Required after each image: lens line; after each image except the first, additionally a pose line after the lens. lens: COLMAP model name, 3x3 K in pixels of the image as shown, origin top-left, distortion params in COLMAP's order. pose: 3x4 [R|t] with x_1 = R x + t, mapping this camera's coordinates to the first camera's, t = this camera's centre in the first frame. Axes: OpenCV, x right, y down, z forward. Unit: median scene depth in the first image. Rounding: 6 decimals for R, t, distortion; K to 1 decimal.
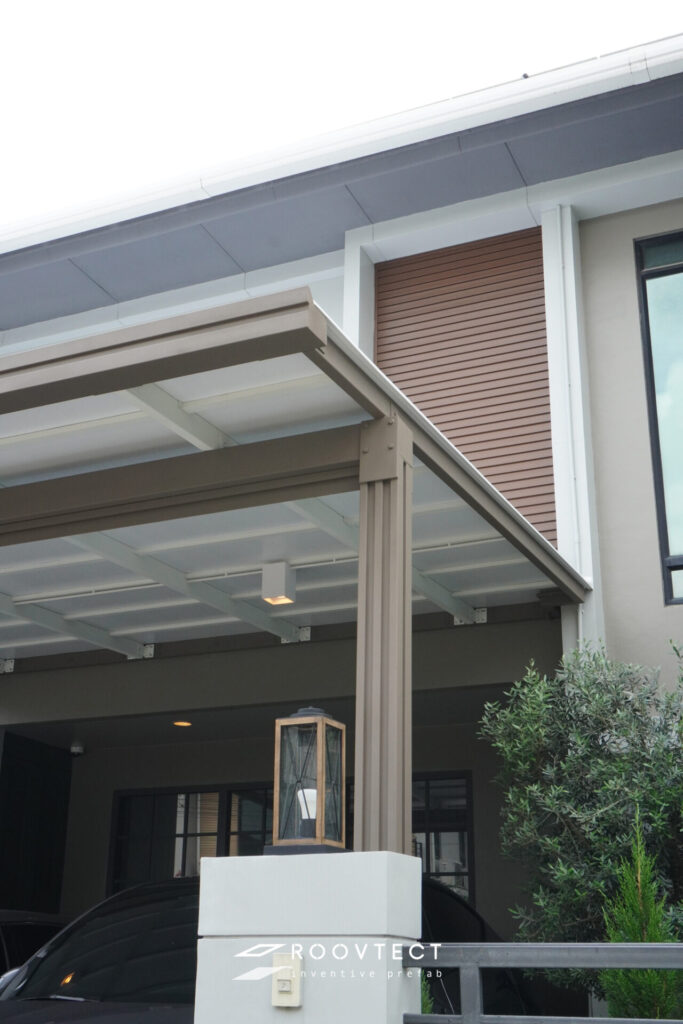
lens RADIAL K [[1205.3, 0, 305.0], [0, 1205.3, 512.8], [0, 0, 1]] dist [0.009132, 0.012383]
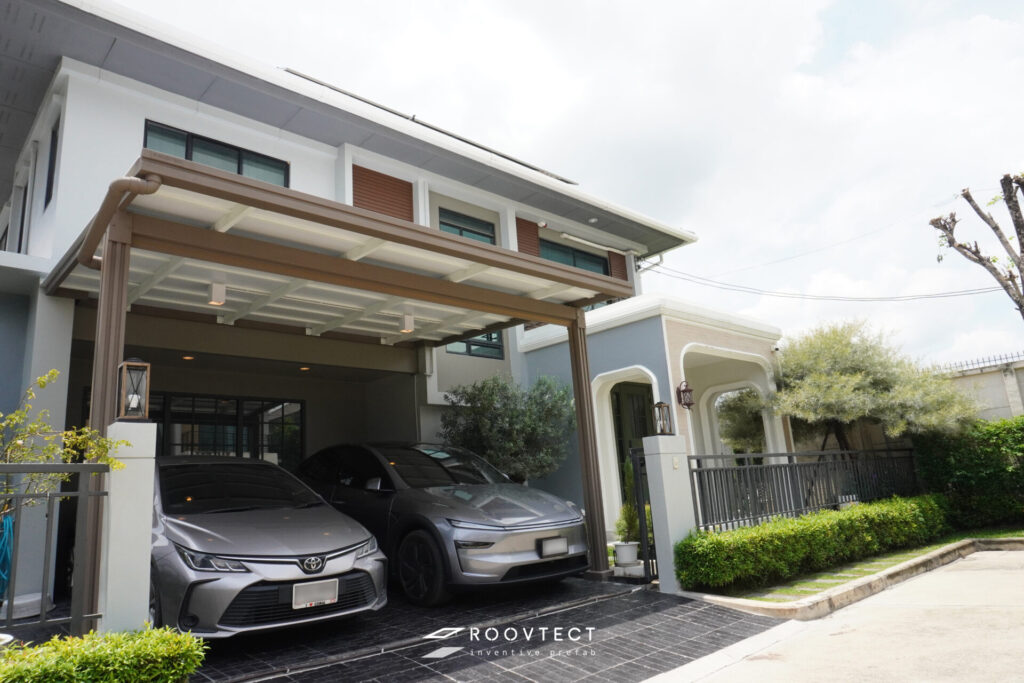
lens RADIAL K [[682.2, 0, 499.2], [0, 682.2, 342.6], [0, 0, 1]] dist [-0.036323, 0.029354]
pose [[0.372218, 0.166156, 0.913151, -0.936932], [-0.272125, 0.960146, -0.063783, 0.105818], [-0.887356, -0.224750, 0.402599, 0.238565]]
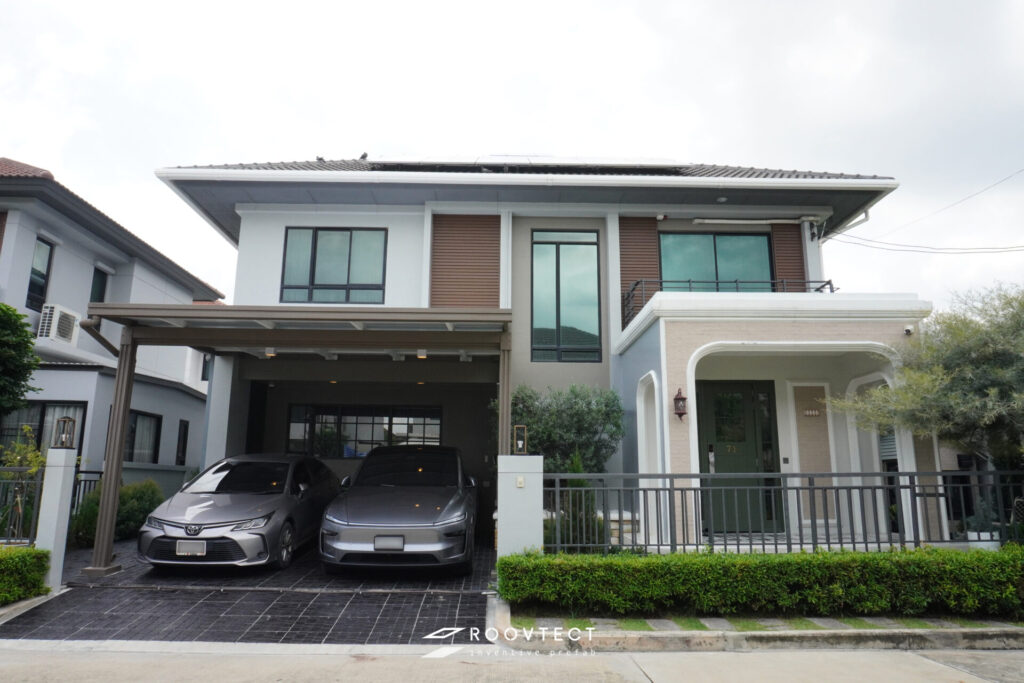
lens RADIAL K [[682.2, 0, 499.2], [0, 682.2, 342.6], [0, 0, 1]] dist [-0.036323, 0.029354]
pose [[0.905223, 0.075503, 0.418176, -0.436902], [-0.149351, 0.977834, 0.146748, -0.185101], [-0.397827, -0.195294, 0.896434, -0.442398]]
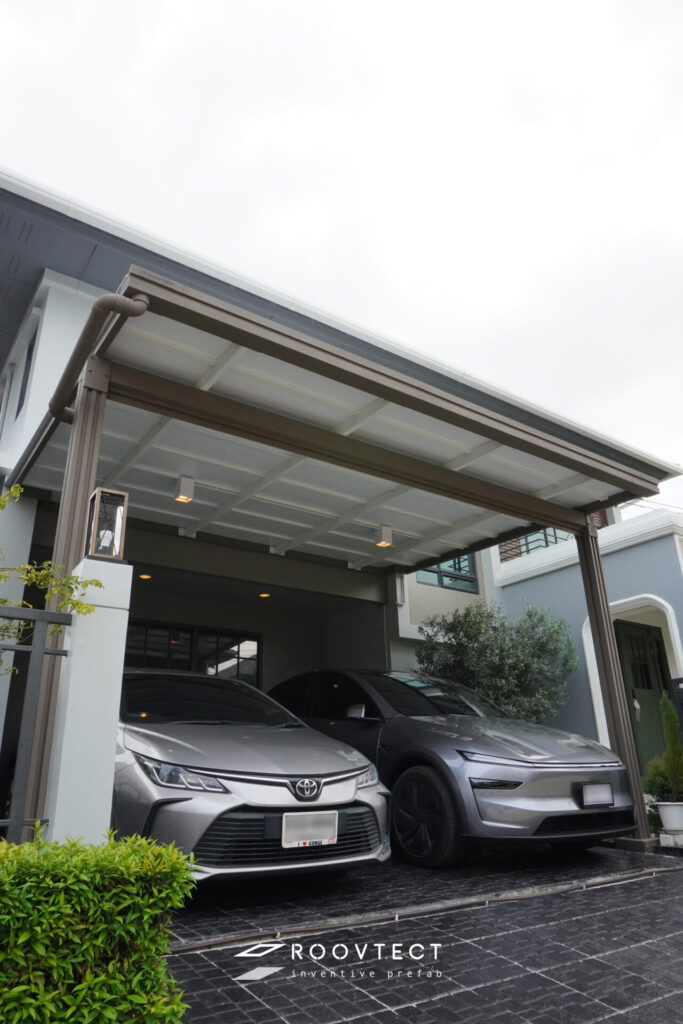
lens RADIAL K [[678.3, 0, 336.5], [0, 678.3, 510.1], [0, 0, 1]] dist [-0.035520, 0.035796]
pose [[0.489536, 0.303939, 0.817298, -0.835177], [-0.289570, 0.940760, -0.176409, 0.200129], [-0.822499, -0.150306, 0.548547, 0.346312]]
